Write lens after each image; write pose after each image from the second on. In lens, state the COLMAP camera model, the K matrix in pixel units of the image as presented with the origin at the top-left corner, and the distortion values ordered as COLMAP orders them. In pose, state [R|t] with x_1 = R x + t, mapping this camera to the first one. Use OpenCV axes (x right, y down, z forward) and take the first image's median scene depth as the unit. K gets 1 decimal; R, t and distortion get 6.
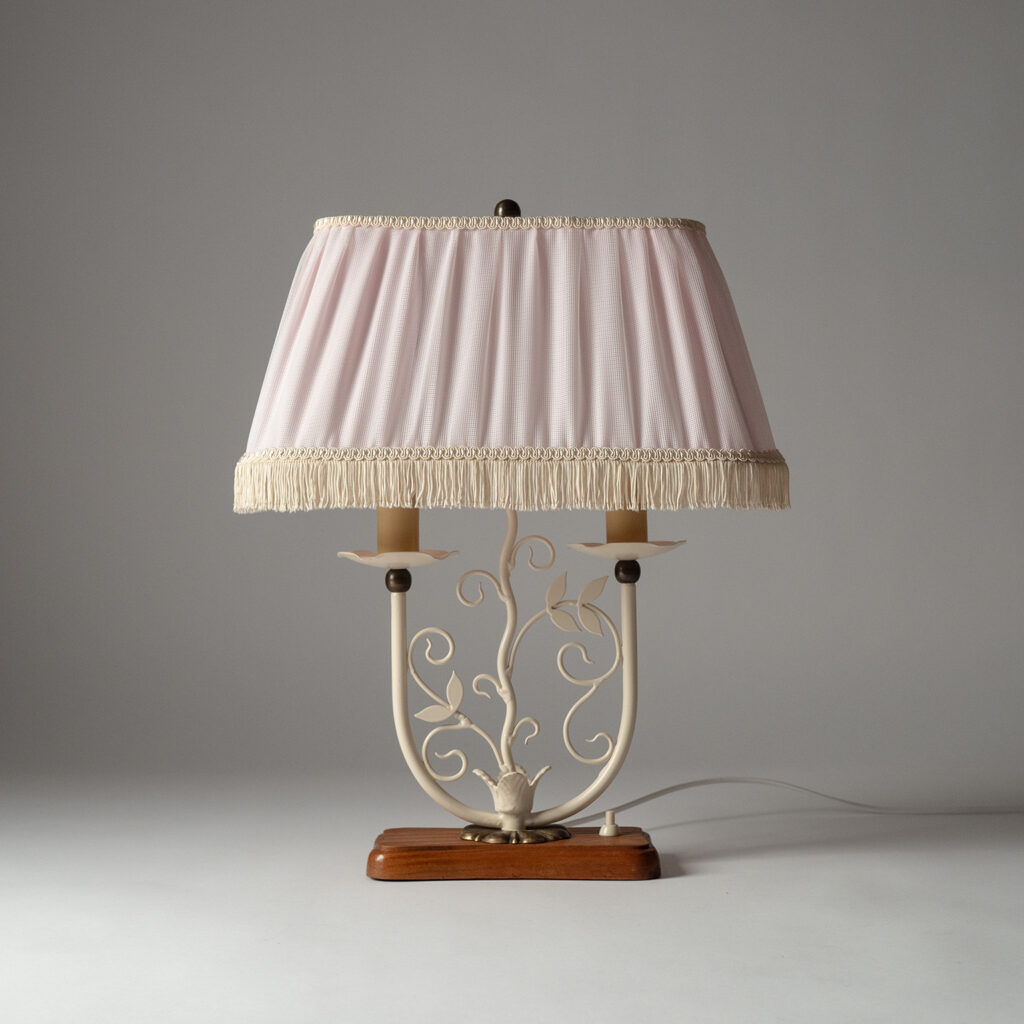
lens RADIAL K [[2014.6, 0, 512.0], [0, 2014.6, 512.0], [0, 0, 1]] dist [-0.053591, -0.215129]
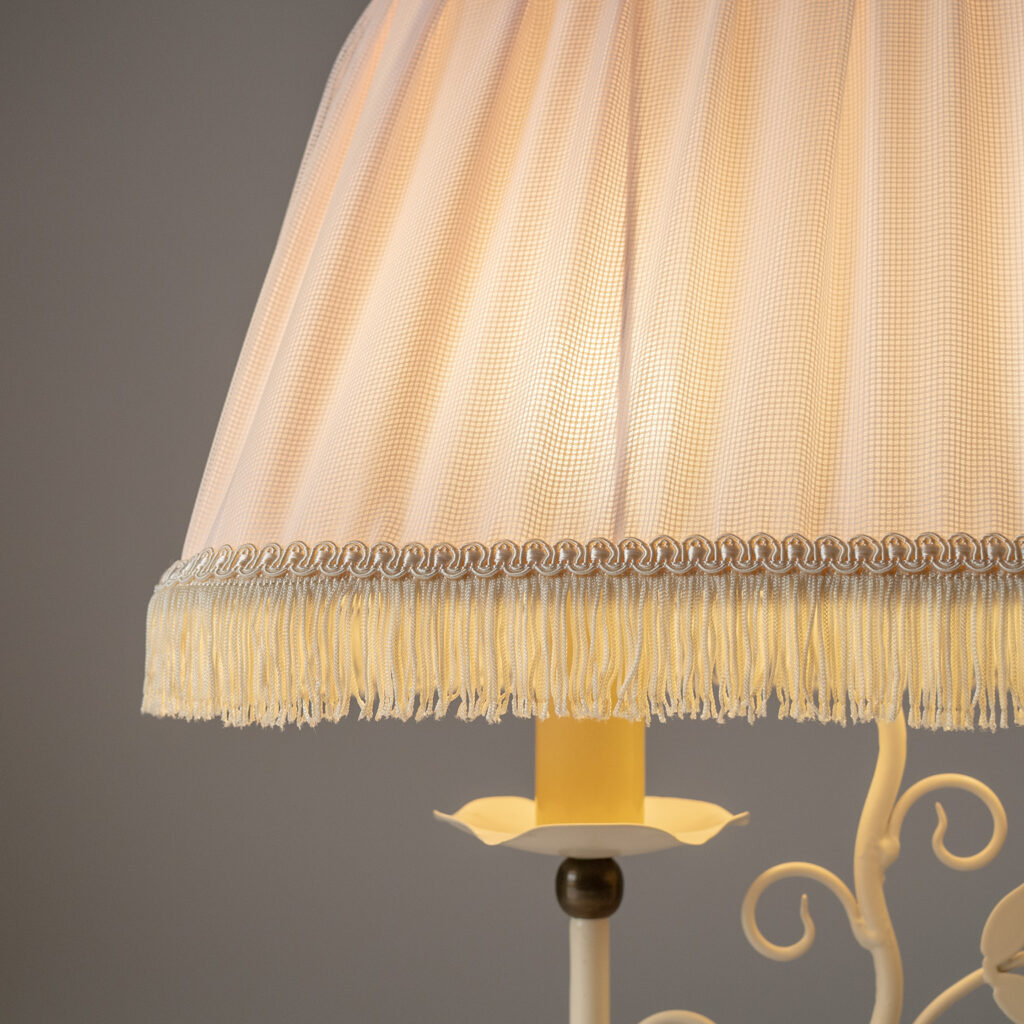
lens RADIAL K [[2014.6, 0, 512.0], [0, 2014.6, 512.0], [0, 0, 1]] dist [-0.053591, -0.215129]
pose [[0.988103, -0.000815, -0.153793, -0.012290], [-0.007902, 0.998396, -0.056060, -0.015590], [0.153592, 0.056608, 0.986512, 0.624209]]
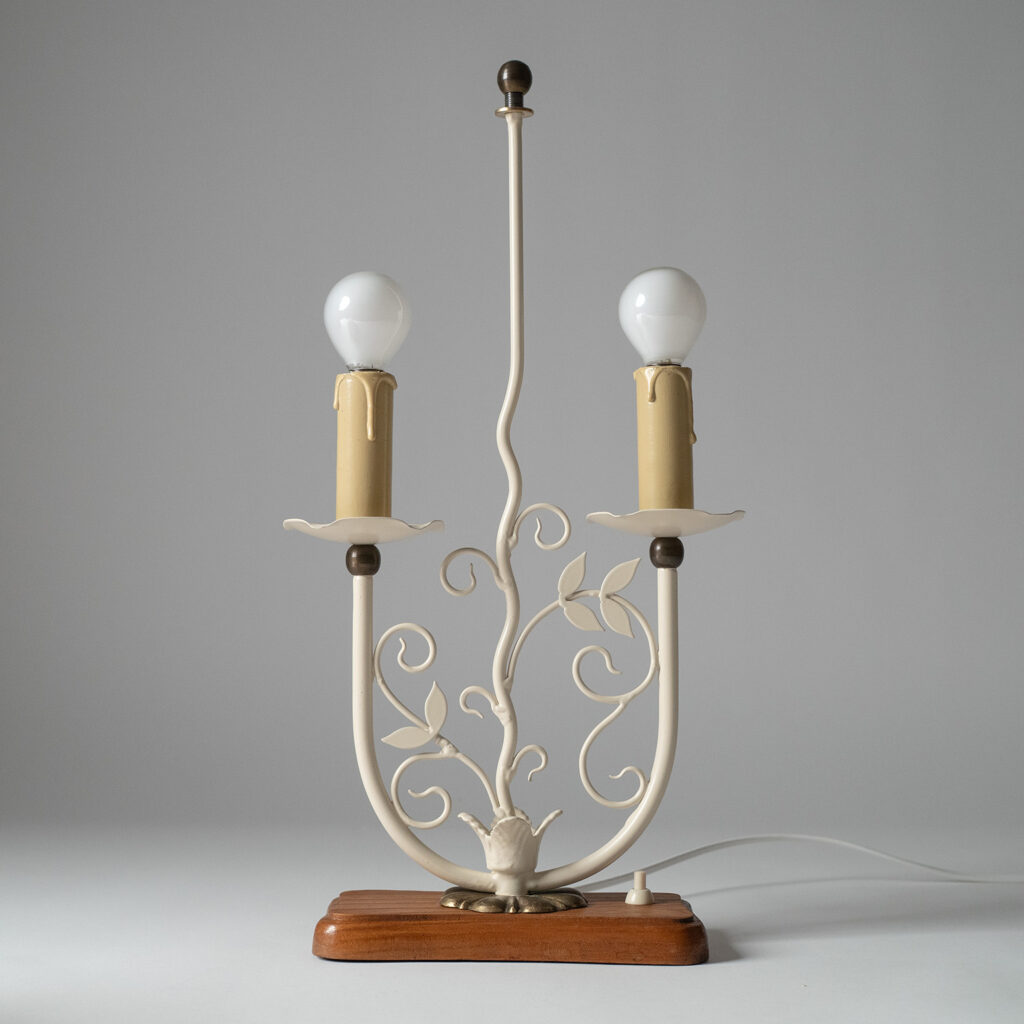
lens RADIAL K [[2014.6, 0, 512.0], [0, 2014.6, 512.0], [0, 0, 1]] dist [-0.053591, -0.215129]
pose [[0.999906, 0.013600, -0.001796, 0.000493], [-0.013654, 0.999303, -0.034748, 0.041938], [0.001322, 0.034770, 0.999394, 0.248961]]
